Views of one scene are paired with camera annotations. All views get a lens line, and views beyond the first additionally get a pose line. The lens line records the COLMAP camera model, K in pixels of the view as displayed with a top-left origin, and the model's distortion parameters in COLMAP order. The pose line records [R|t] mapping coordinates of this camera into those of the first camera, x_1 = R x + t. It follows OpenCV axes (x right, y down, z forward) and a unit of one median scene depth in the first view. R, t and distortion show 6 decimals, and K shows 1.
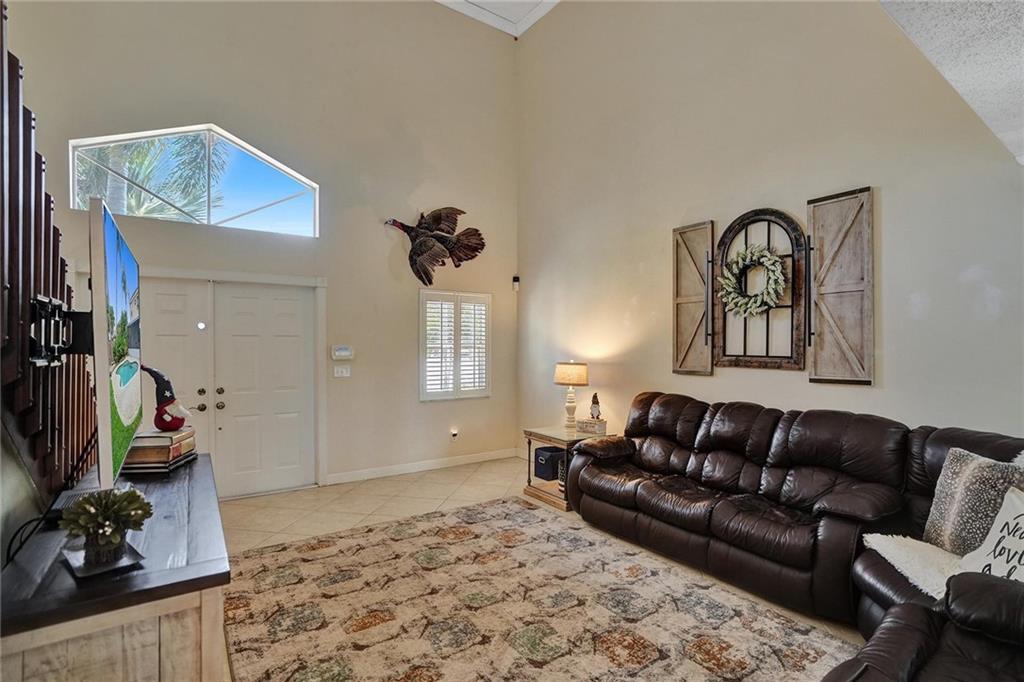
lens RADIAL K [[483.9, 0, 525.6], [0, 483.9, 343.8], [0, 0, 1]] dist [-0.065324, 0.040417]
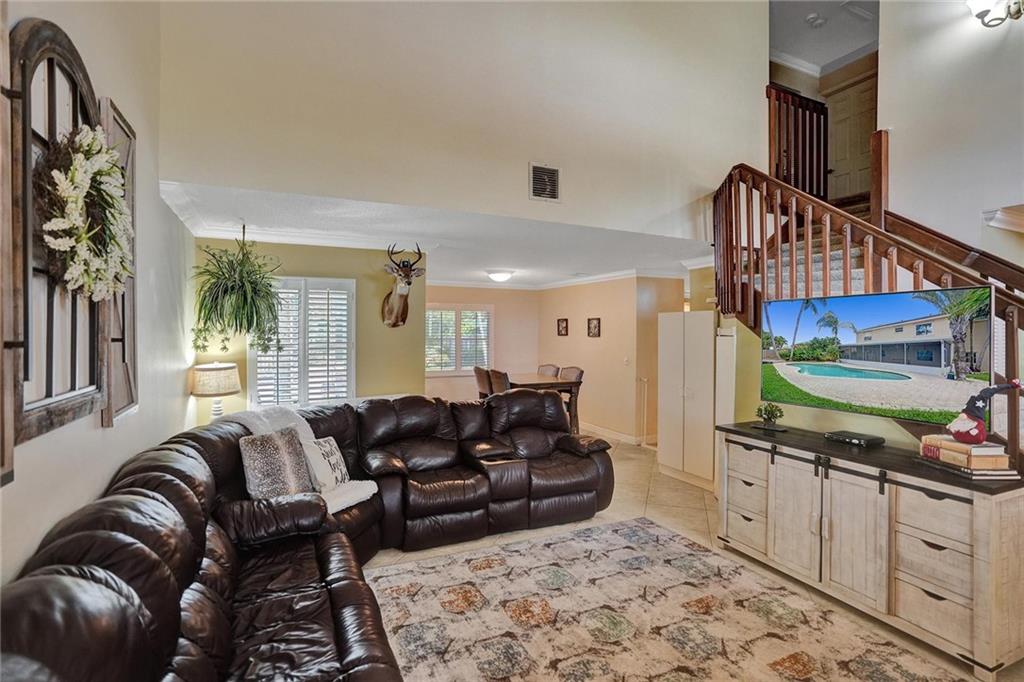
lens RADIAL K [[487.6, 0, 494.2], [0, 487.6, 313.3], [0, 0, 1]] dist [-0.046854, 0.022179]
pose [[-0.977666, -0.003811, 0.210132, 0.034924], [-0.010423, 0.999484, -0.030368, -0.042352], [-0.209908, -0.031879, -0.977201, 1.482368]]
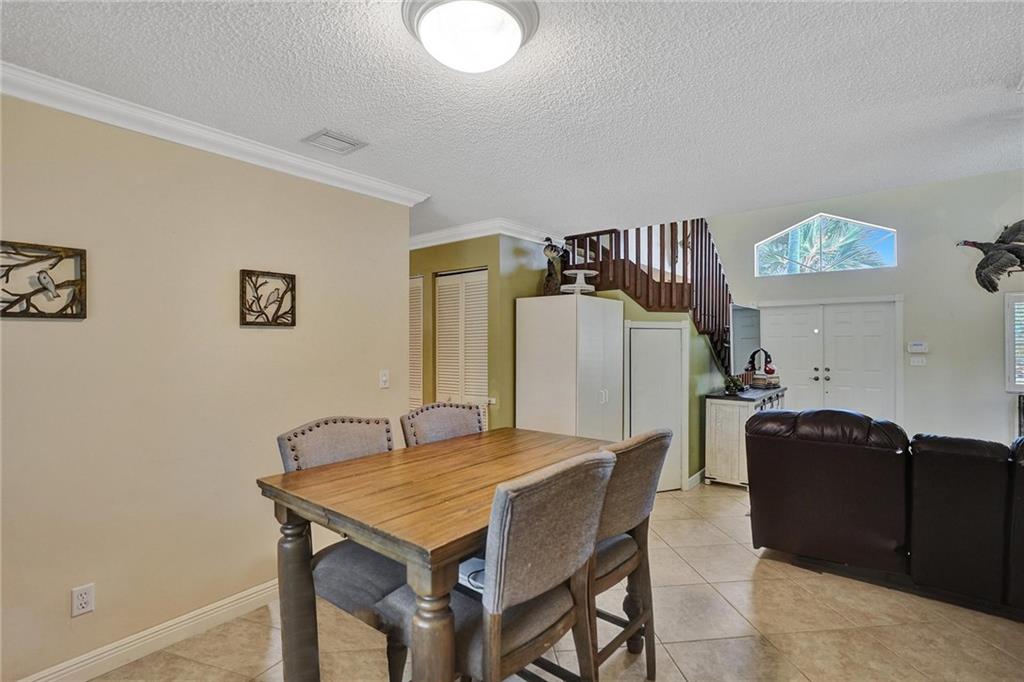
lens RADIAL K [[481.6, 0, 515.5], [0, 481.6, 337.6], [0, 0, 1]] dist [-0.000247, 0.000118]
pose [[0.264021, -0.011382, -0.964450, 0.869945], [-0.004170, 0.999908, -0.012943, 0.016547], [0.964508, 0.007439, 0.263949, -0.628555]]
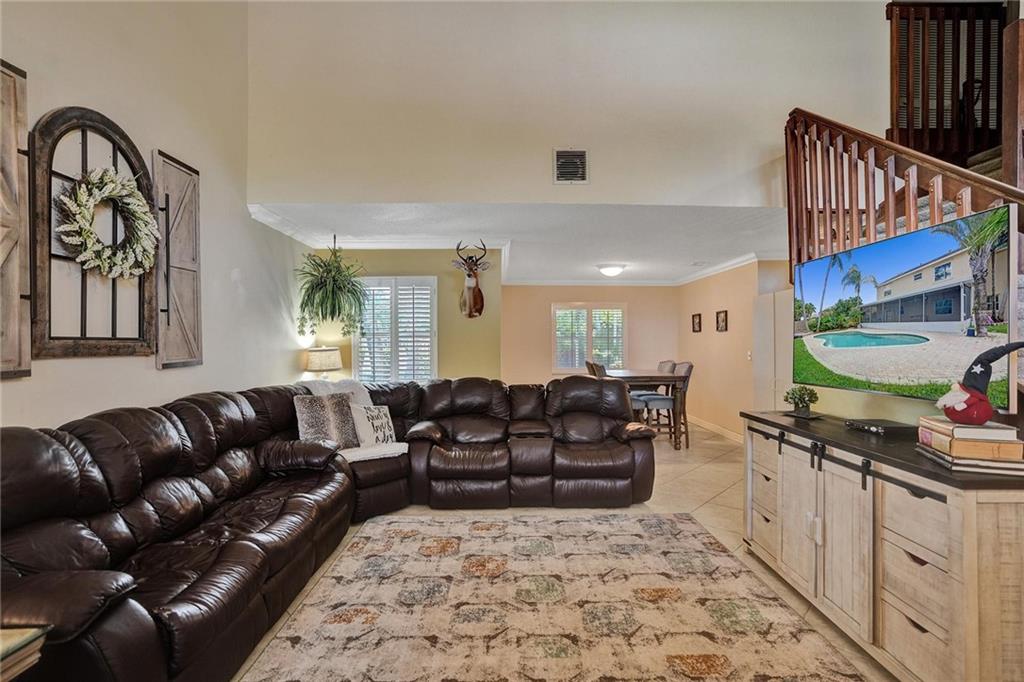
lens RADIAL K [[479.8, 0, 512.0], [0, 479.8, 341.0], [0, 0, 1]] dist [-0.055767, 0.027386]
pose [[-0.812649, 0.000397, 0.582753, -0.385820], [0.000134, 1.000000, -0.000494, 0.033155], [-0.582753, -0.000323, -0.812649, 1.322684]]
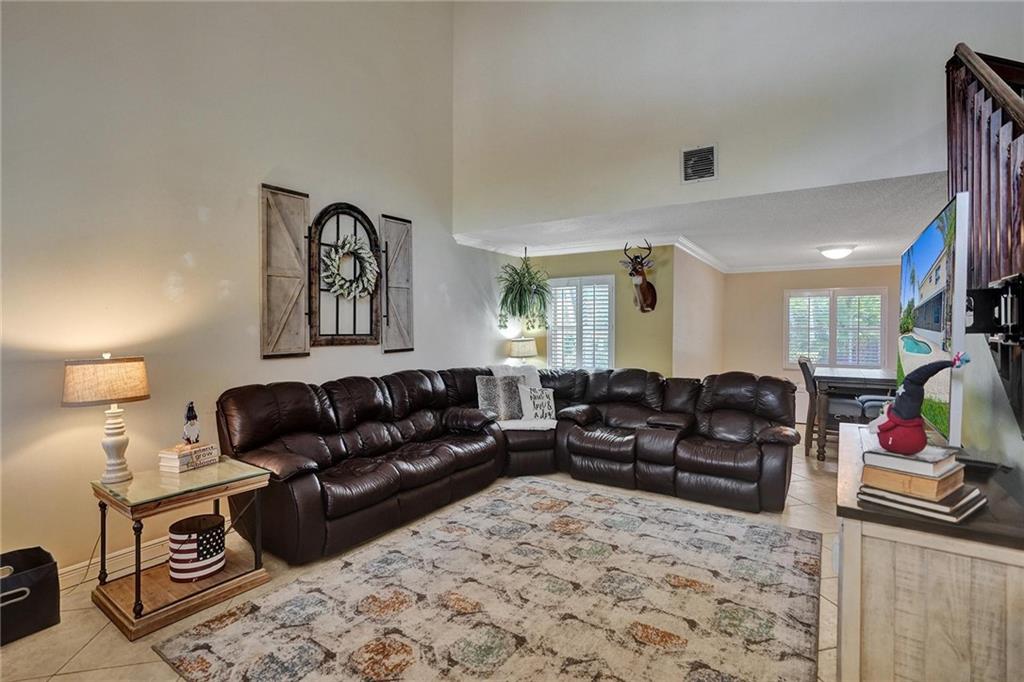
lens RADIAL K [[481.8, 0, 507.3], [0, 481.8, 331.9], [0, 0, 1]] dist [-0.054724, 0.028712]
pose [[-0.332343, -0.012031, 0.943082, -0.771527], [-0.002204, 0.999926, 0.011980, 0.005401], [-0.943156, 0.001903, -0.332345, 1.129854]]
